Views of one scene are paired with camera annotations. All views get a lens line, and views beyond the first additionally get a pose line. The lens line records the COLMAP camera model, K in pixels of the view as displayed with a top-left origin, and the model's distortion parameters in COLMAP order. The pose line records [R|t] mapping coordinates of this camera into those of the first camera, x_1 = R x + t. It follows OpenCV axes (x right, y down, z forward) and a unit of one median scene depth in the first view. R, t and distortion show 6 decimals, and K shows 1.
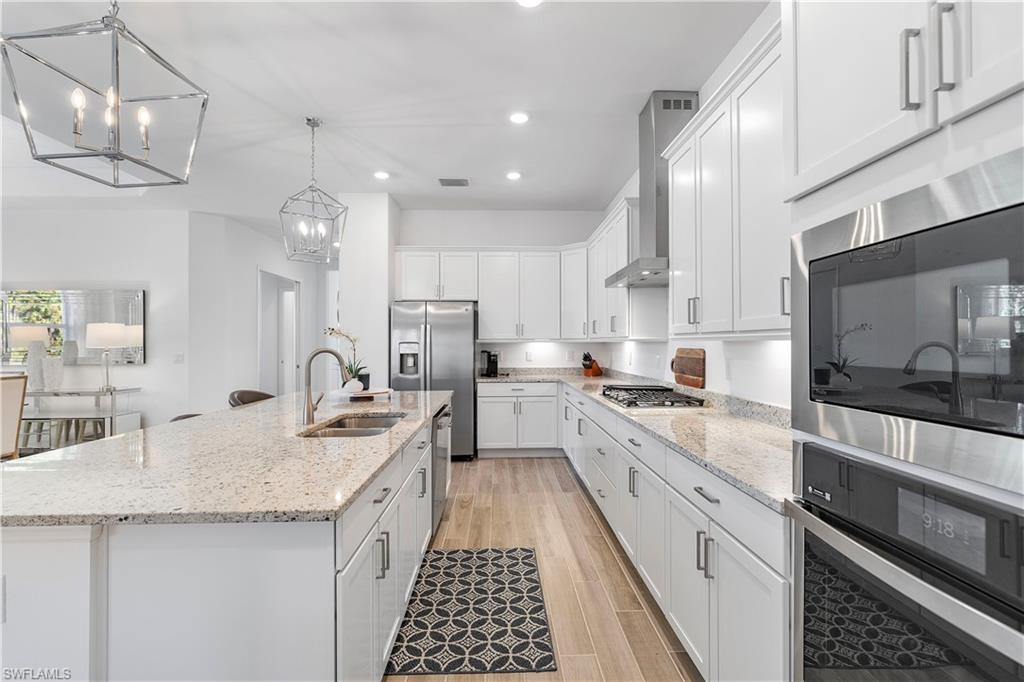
lens RADIAL K [[464.2, 0, 511.1], [0, 464.2, 338.8], [0, 0, 1]] dist [-0.008441, 0.003292]
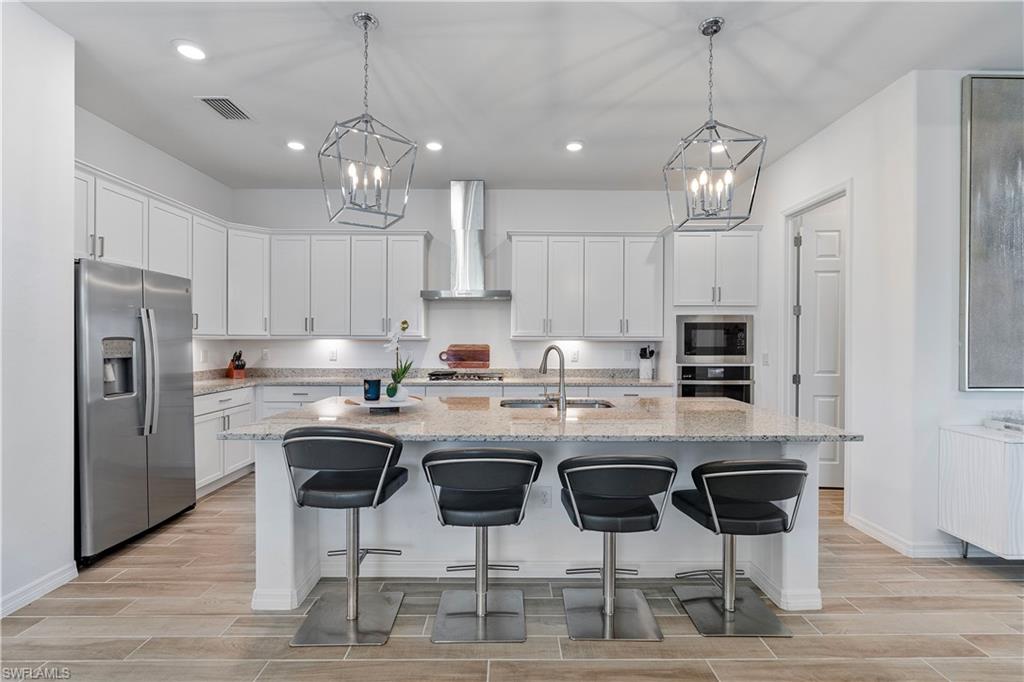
lens RADIAL K [[464.2, 0, 517.6], [0, 464.2, 339.3], [0, 0, 1]] dist [-0.008441, 0.003292]
pose [[0.022378, 0.005862, 0.999732, -0.894666], [-0.013248, 0.999897, -0.005566, 0.007335], [-0.999662, -0.013120, 0.022453, 0.597816]]
